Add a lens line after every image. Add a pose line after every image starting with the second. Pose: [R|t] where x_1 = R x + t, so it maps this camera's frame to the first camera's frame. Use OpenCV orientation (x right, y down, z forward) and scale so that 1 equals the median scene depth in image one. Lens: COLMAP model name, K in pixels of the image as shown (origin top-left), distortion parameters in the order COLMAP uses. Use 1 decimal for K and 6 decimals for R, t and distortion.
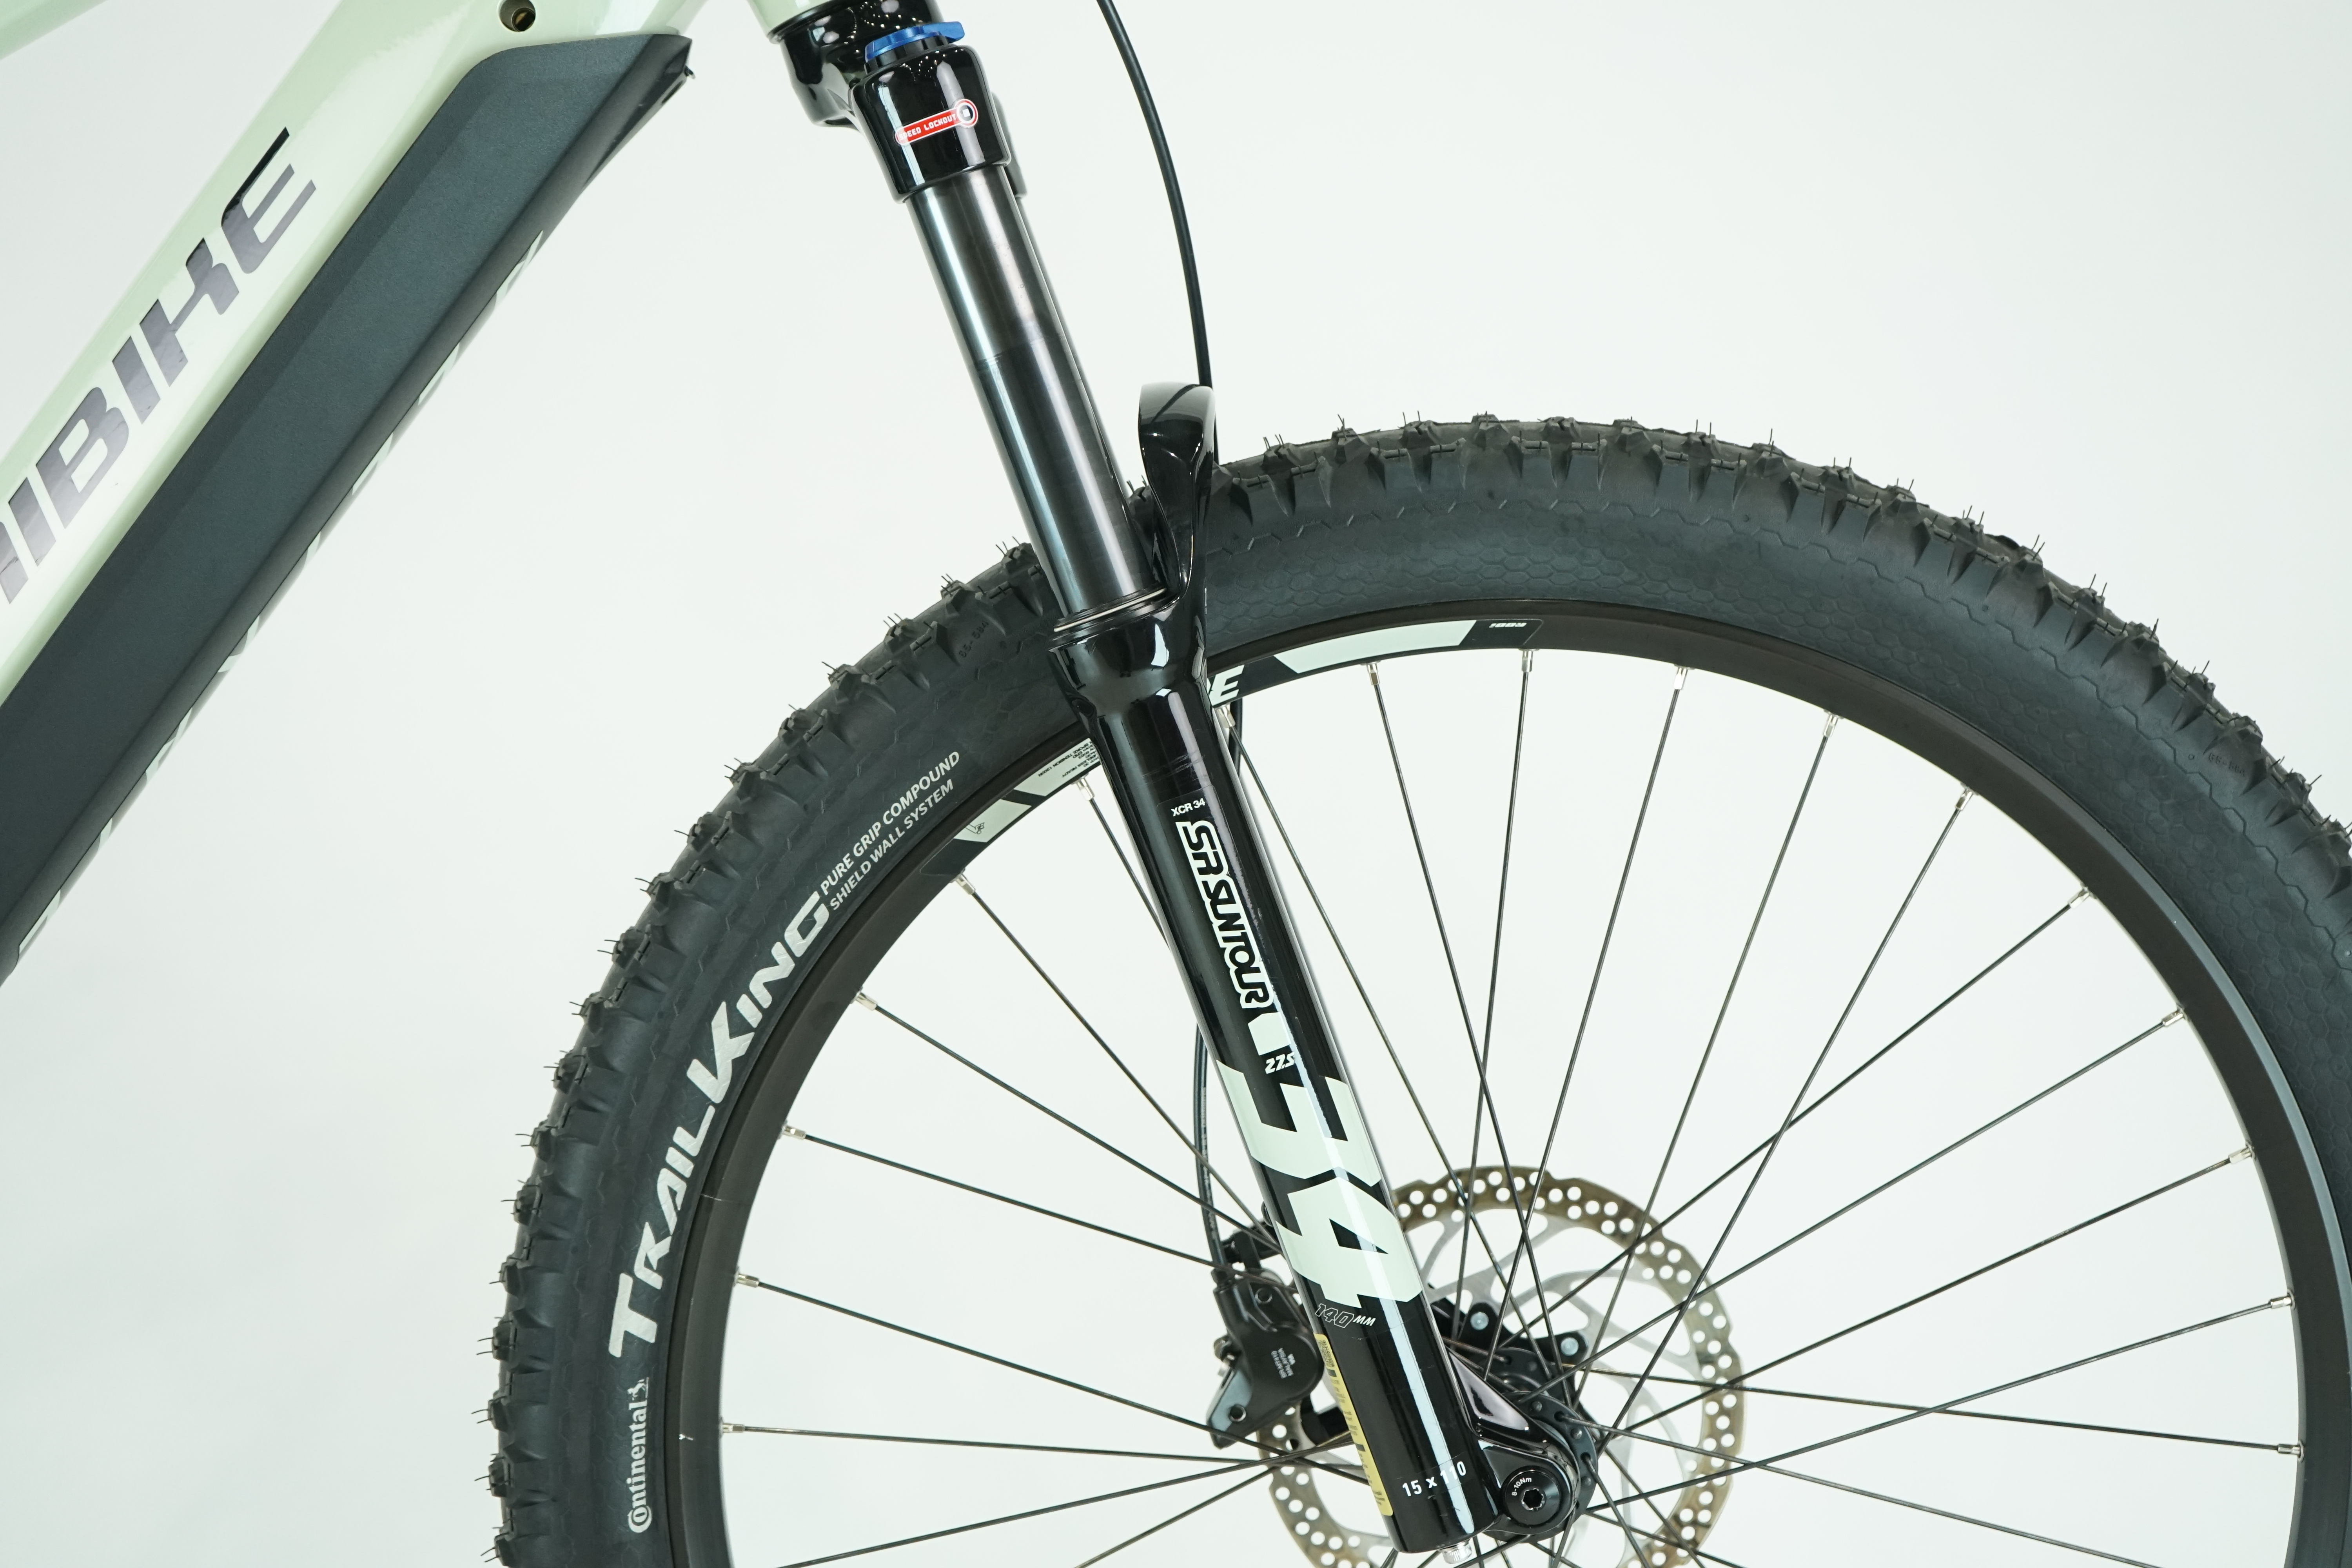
lens RADIAL K [[4231.0, 0, 1177.2], [0, 4231.0, 692.6], [0, 0, 1]] dist [-0.003616, 0.287674]
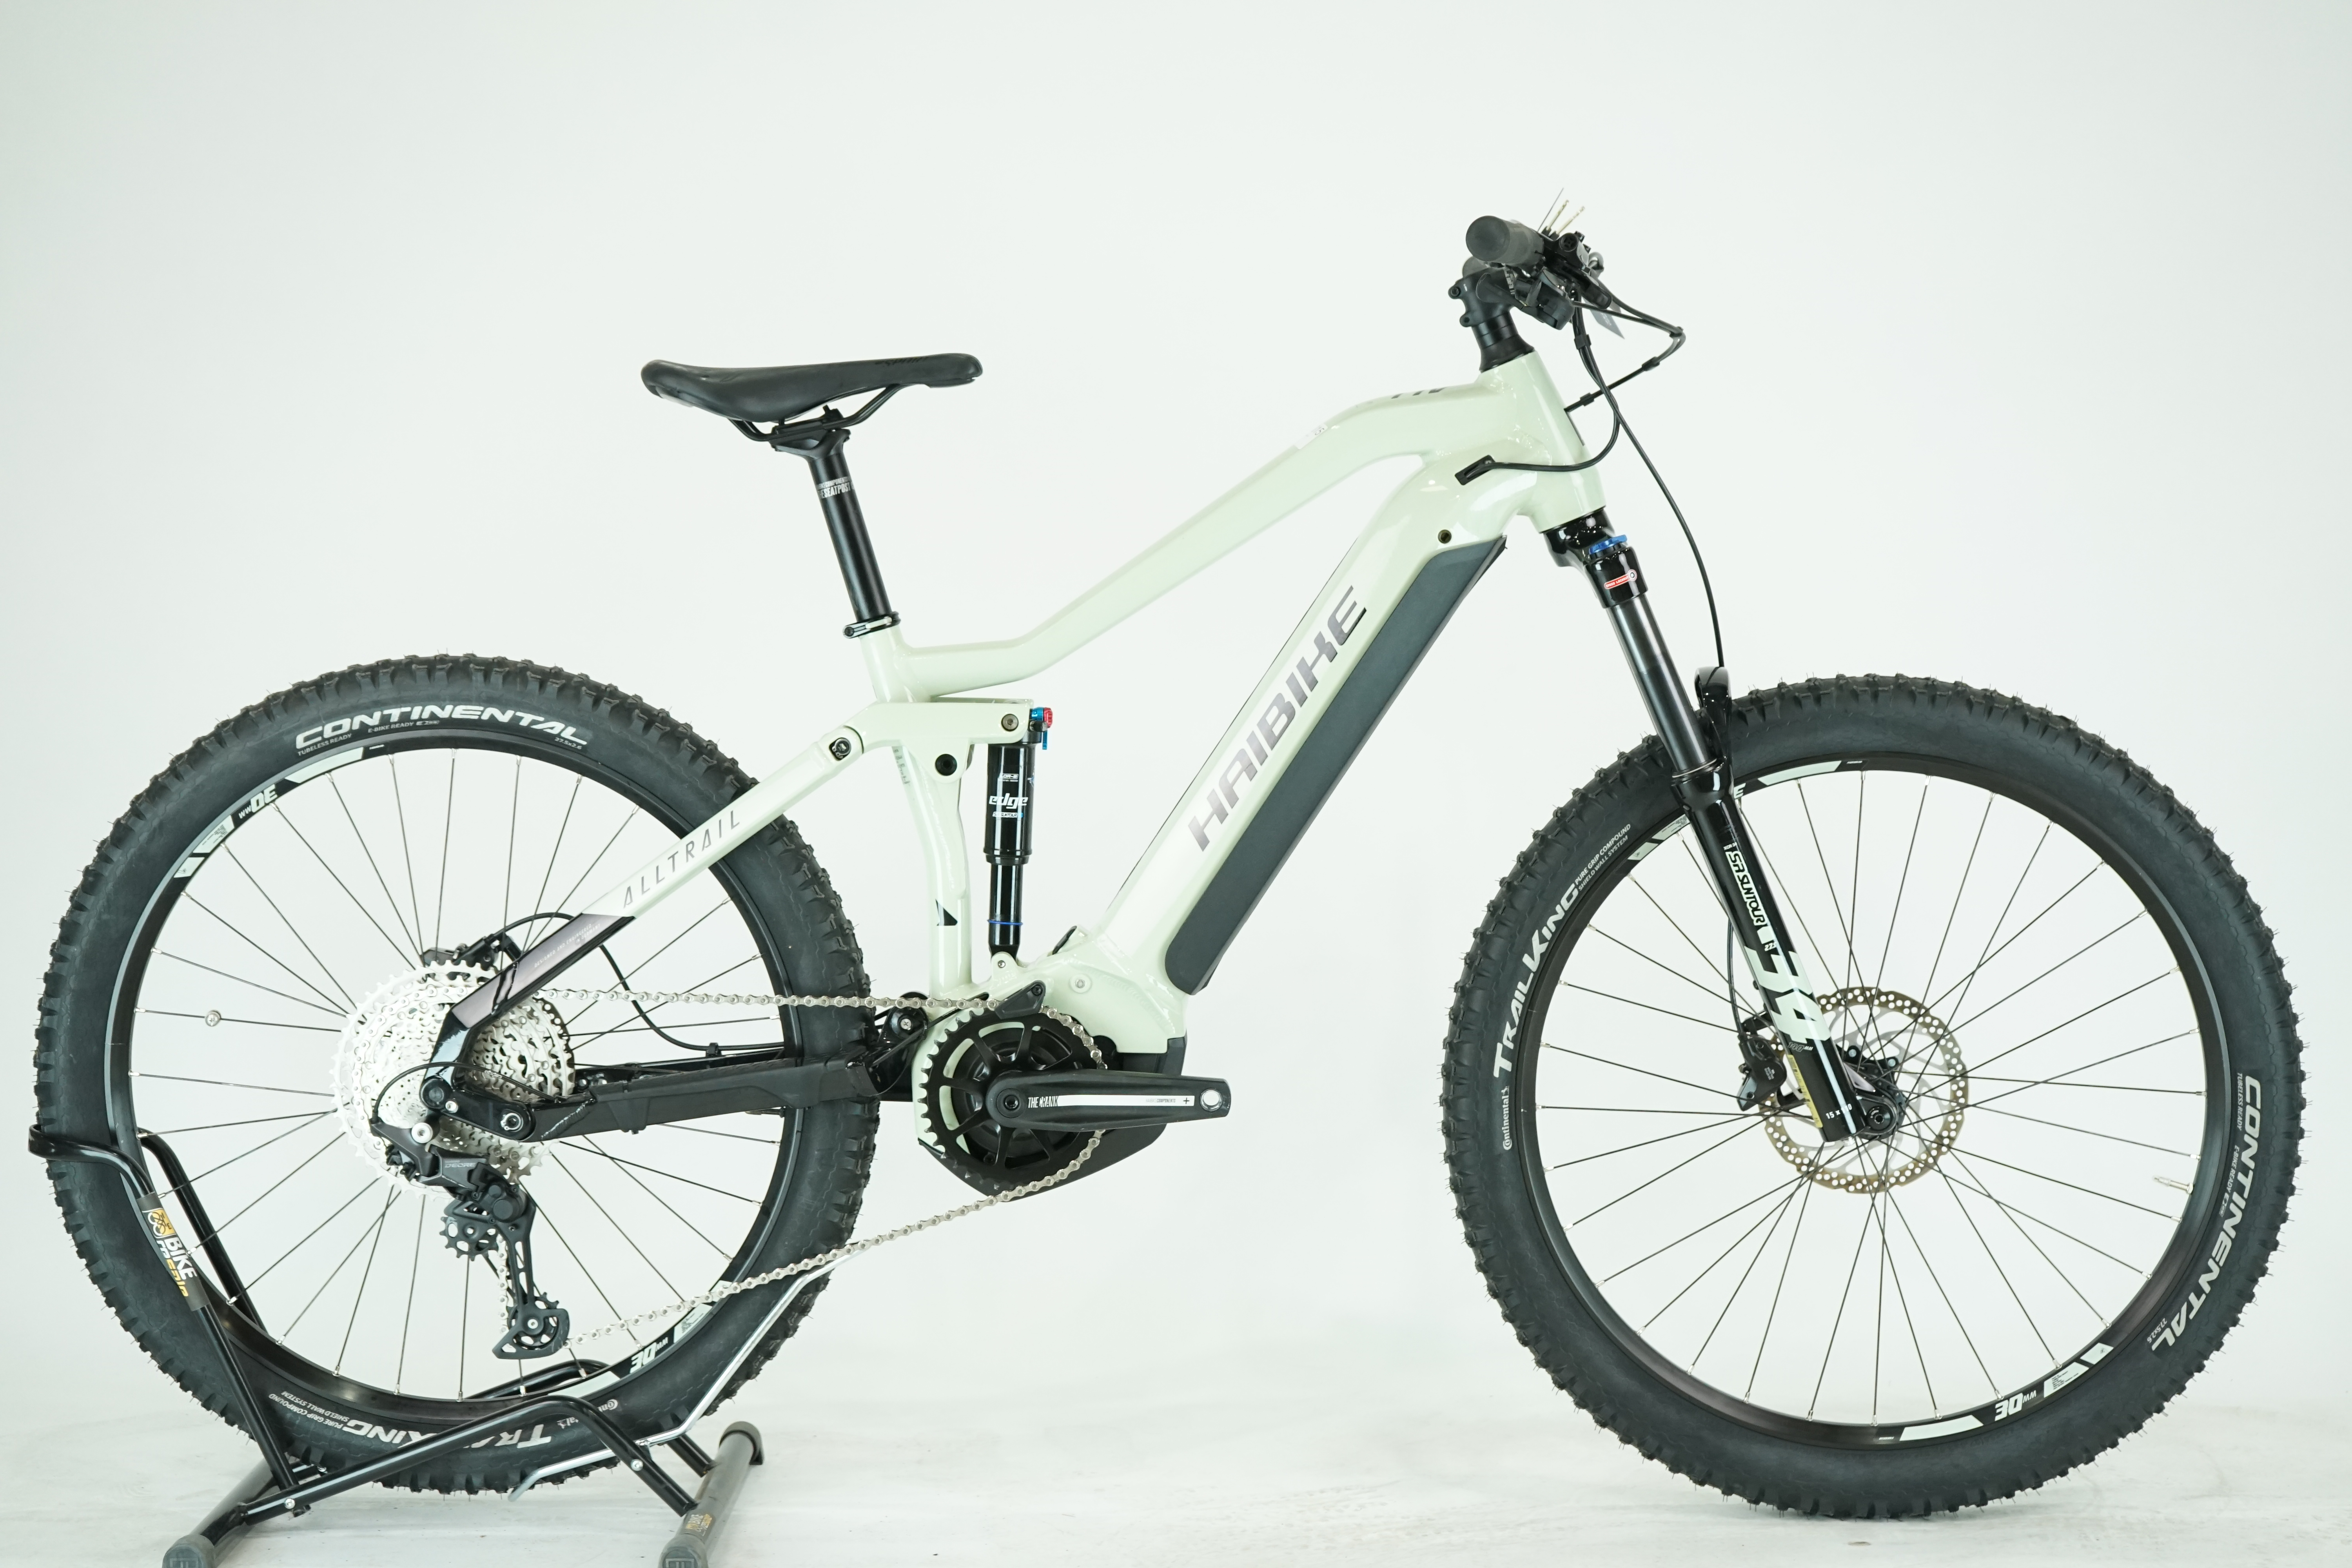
lens RADIAL K [[4231.0, 0, 1177.2], [0, 4231.0, 692.6], [0, 0, 1]] dist [-0.003616, 0.287674]
pose [[0.996799, -0.040926, -0.068678, -0.139418], [0.042572, 0.998836, 0.022670, -0.126568], [0.067670, -0.025521, 0.997381, -1.431455]]
